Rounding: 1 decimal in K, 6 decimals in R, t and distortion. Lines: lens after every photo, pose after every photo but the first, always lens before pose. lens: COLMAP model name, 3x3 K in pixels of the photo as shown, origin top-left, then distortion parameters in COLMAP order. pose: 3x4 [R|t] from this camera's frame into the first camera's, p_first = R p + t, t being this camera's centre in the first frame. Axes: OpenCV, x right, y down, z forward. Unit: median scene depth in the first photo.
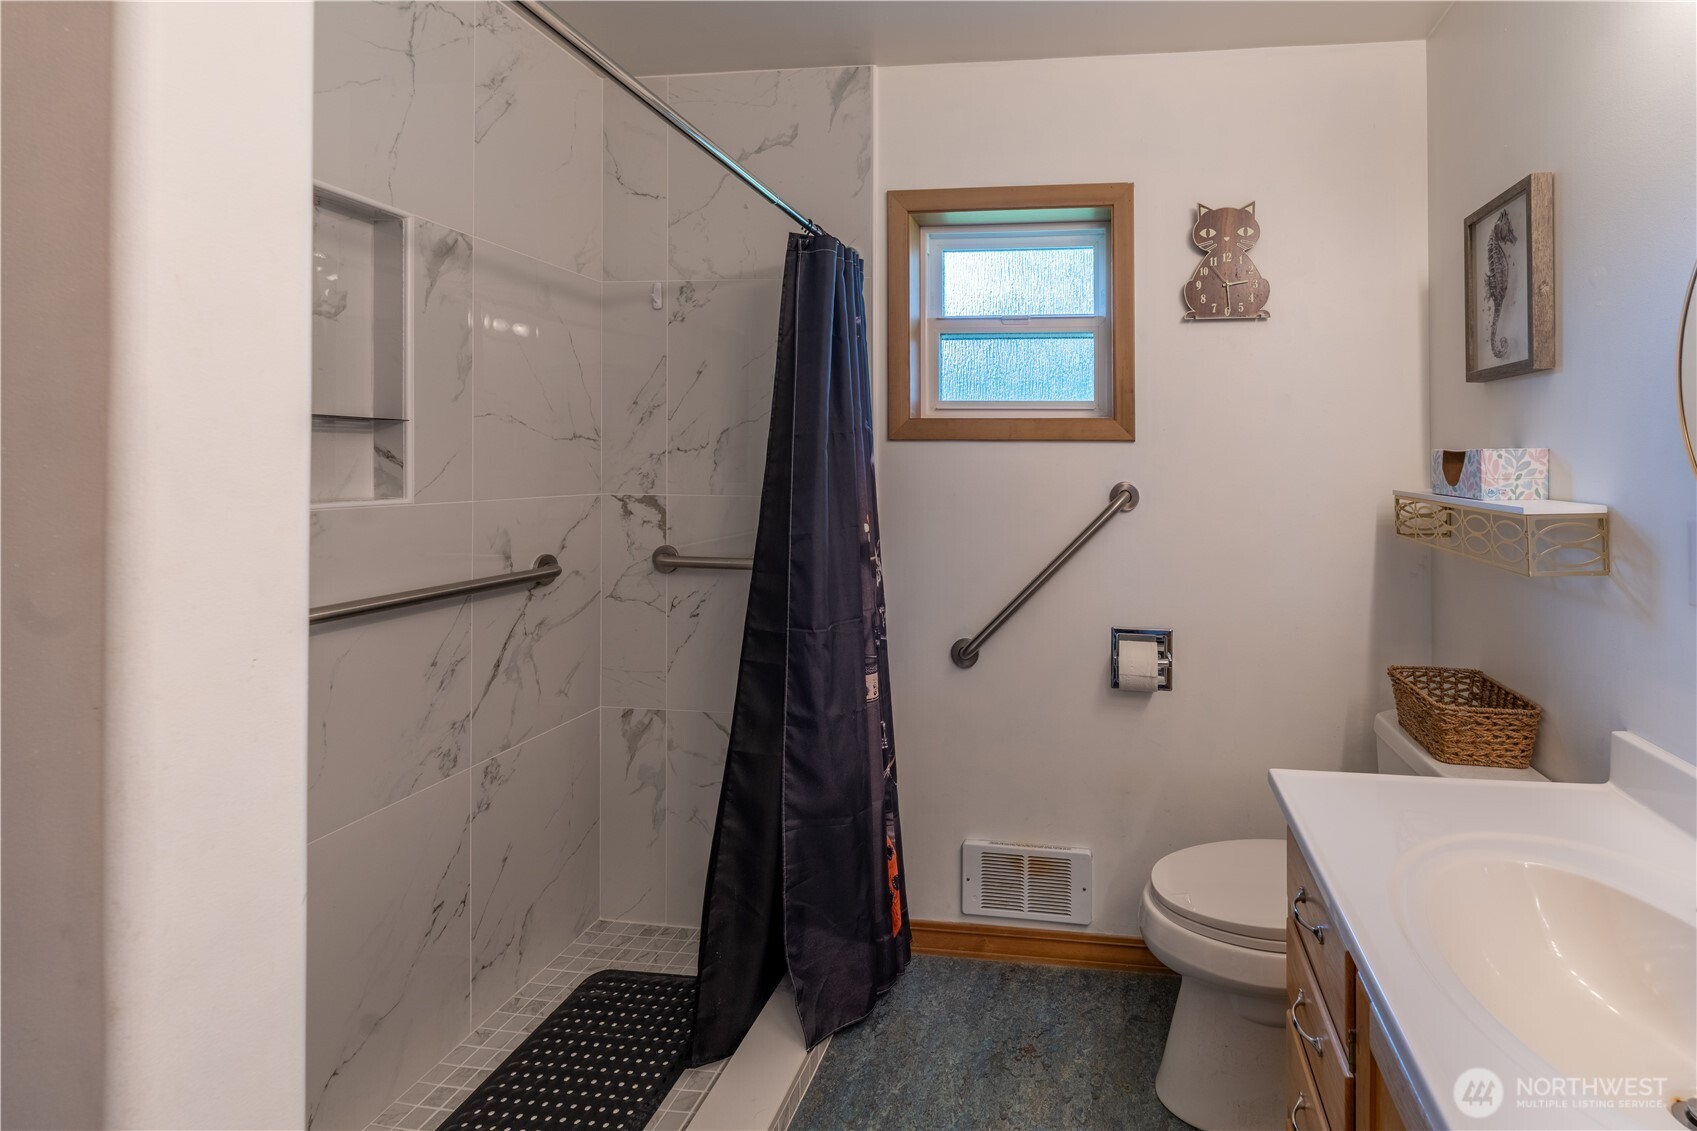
lens RADIAL K [[1181.1, 0, 779.0], [0, 1181.1, 410.8], [0, 0, 1]] dist [0.001323, -0.007039]
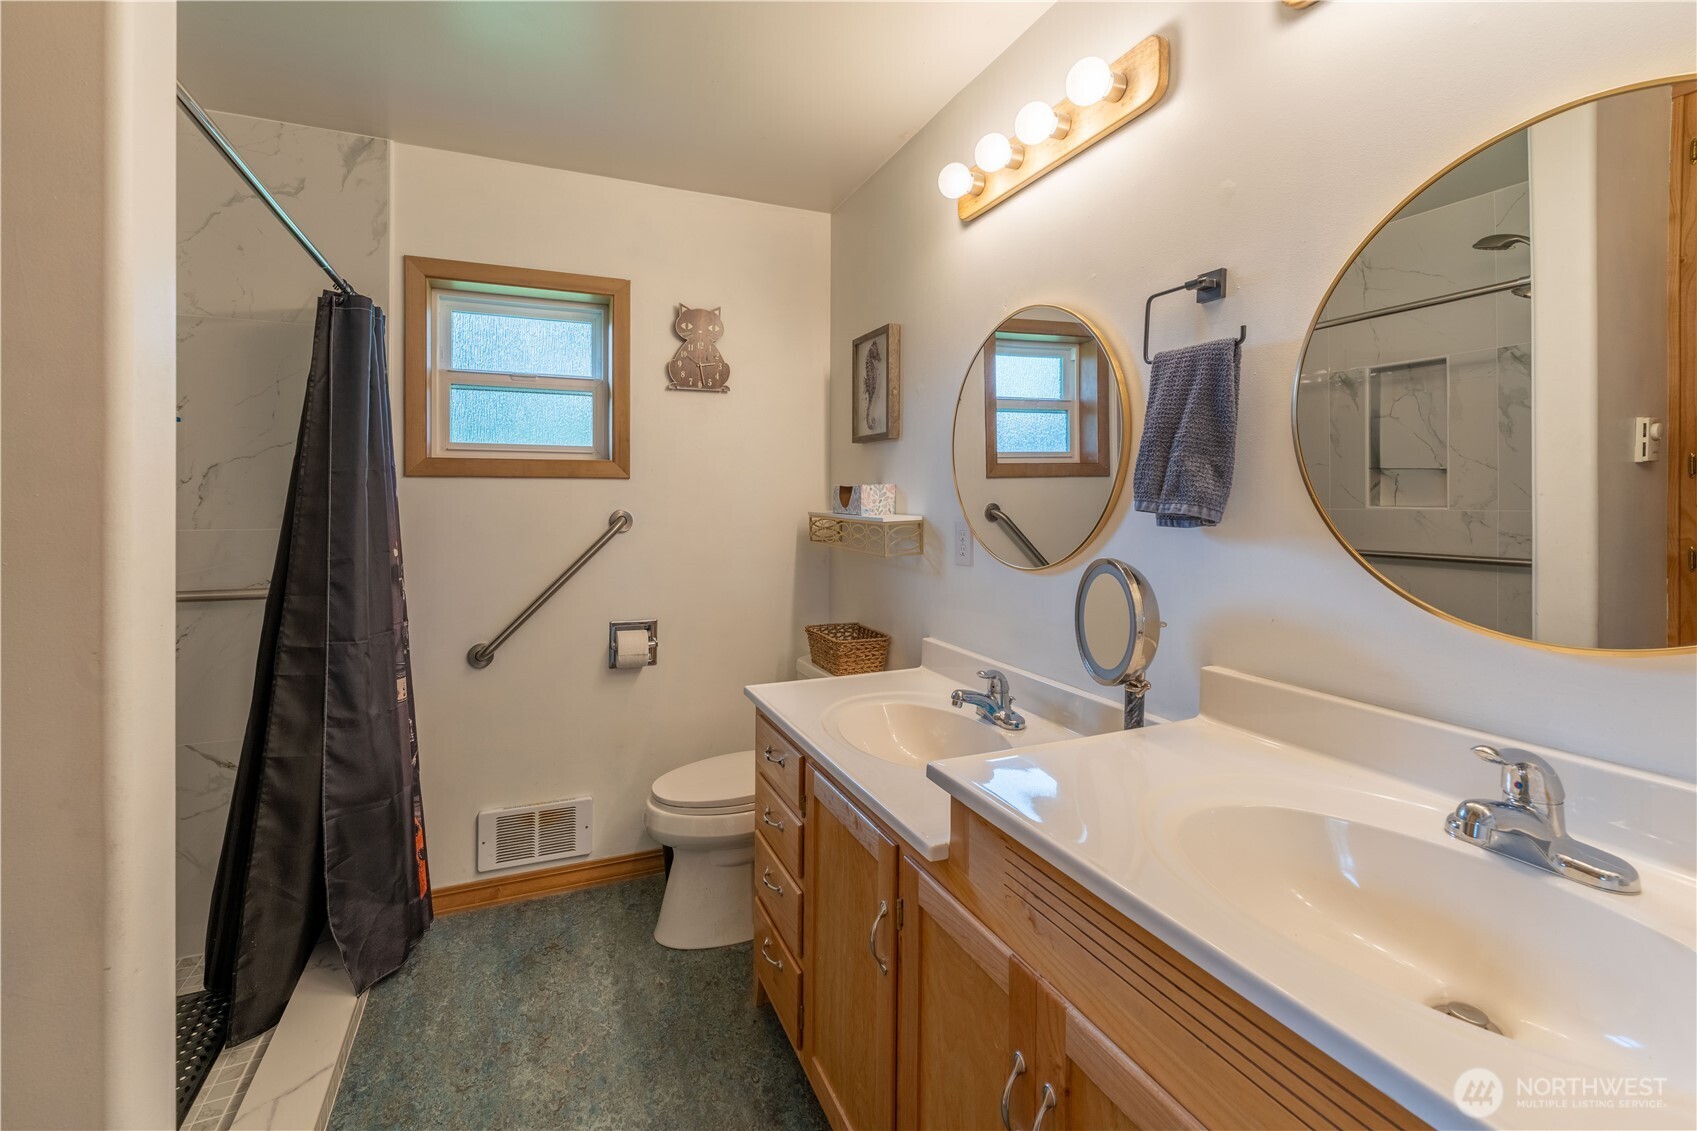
lens RADIAL K [[1181.1, 0, 779.0], [0, 1181.1, 410.8], [0, 0, 1]] dist [0.001323, -0.007039]
pose [[0.887275, 0.031350, 0.460174, -0.158916], [-0.017118, 0.999238, -0.035070, -0.006467], [-0.460923, 0.023240, 0.887136, -0.244020]]
